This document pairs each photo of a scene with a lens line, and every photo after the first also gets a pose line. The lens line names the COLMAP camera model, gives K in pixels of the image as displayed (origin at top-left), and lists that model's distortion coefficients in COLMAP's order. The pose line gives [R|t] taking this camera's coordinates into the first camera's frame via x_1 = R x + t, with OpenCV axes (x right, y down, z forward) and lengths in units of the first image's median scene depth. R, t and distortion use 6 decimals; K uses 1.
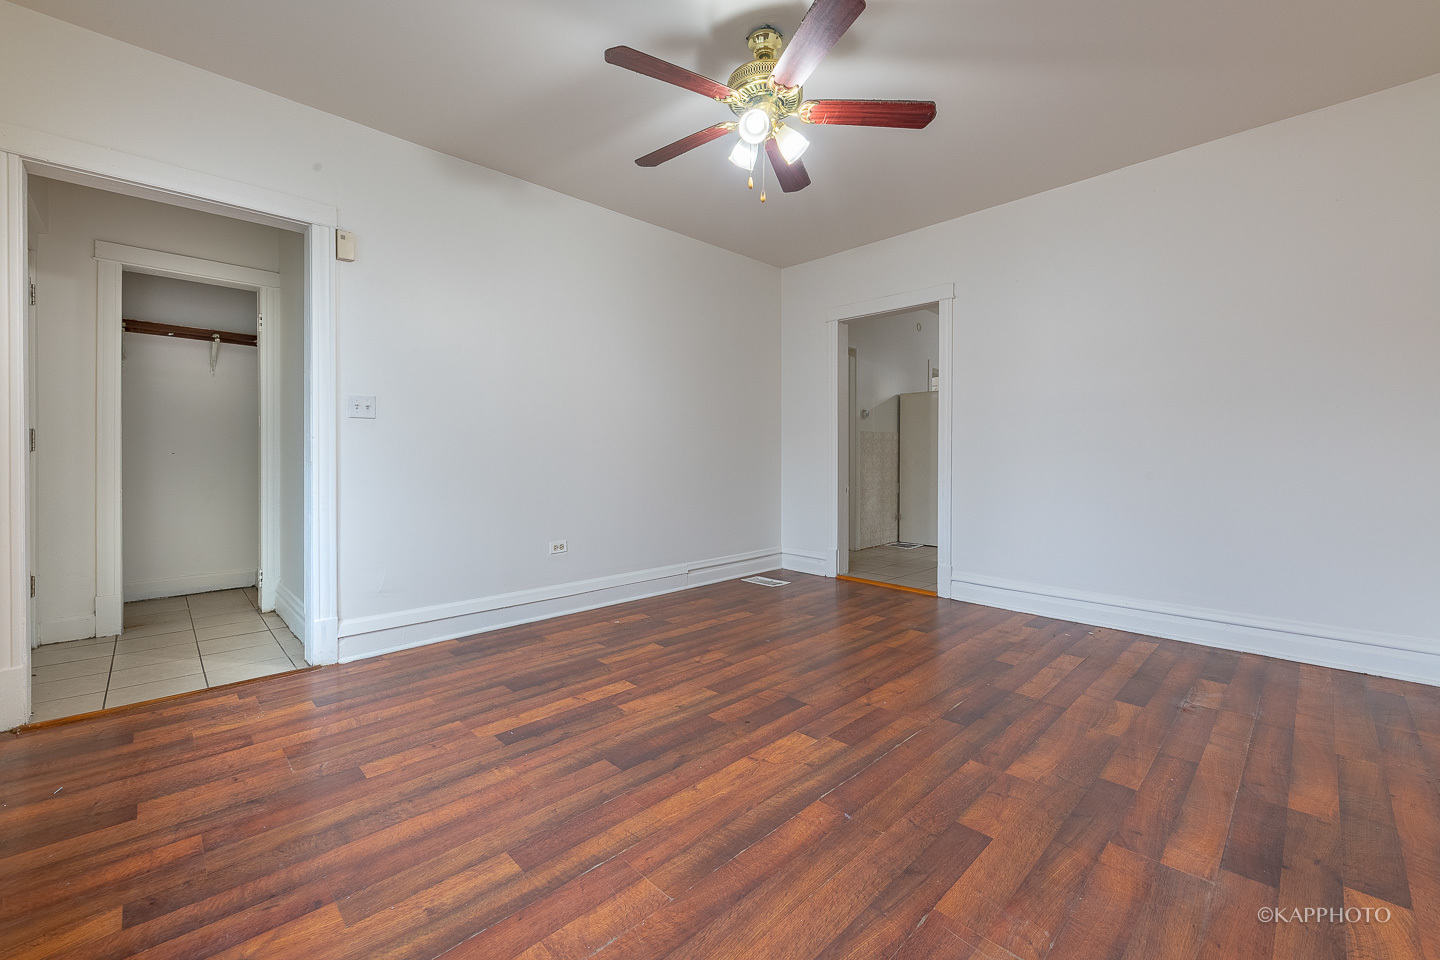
lens RADIAL K [[590.5, 0, 720.4], [0, 590.5, 464.5], [0, 0, 1]] dist [0.004197, -0.001507]
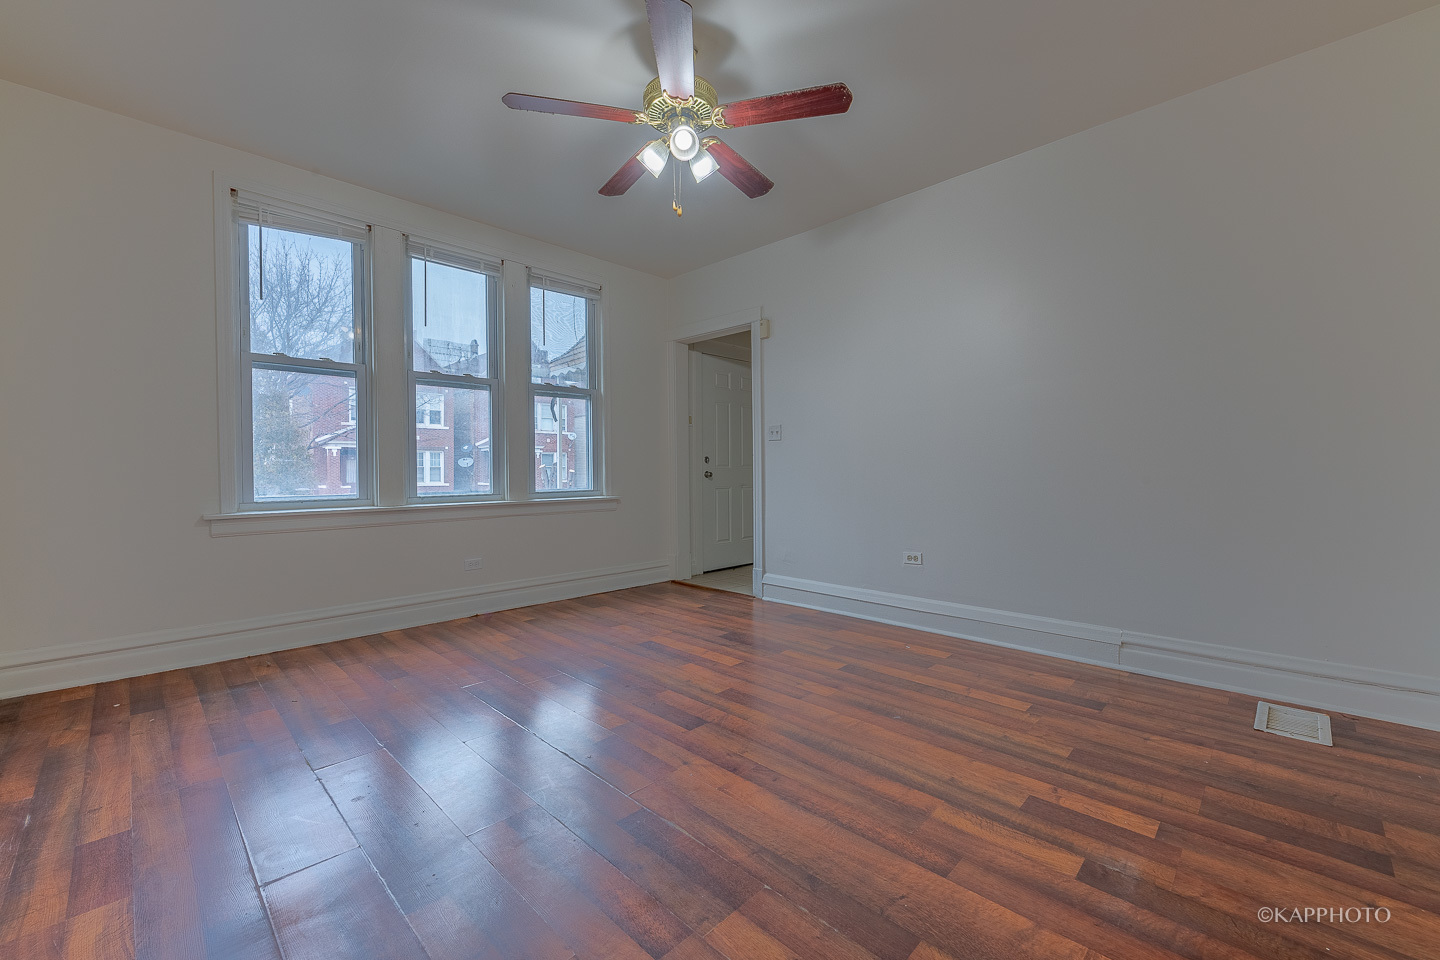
lens RADIAL K [[590.5, 0, 719.7], [0, 590.5, 479.7], [0, 0, 1]] dist [0.004197, -0.001507]
pose [[0.006189, 0.017890, -0.999821, 0.845955], [-0.007896, 0.999810, 0.017841, -0.005321], [0.999950, 0.007785, 0.006329, 0.819837]]
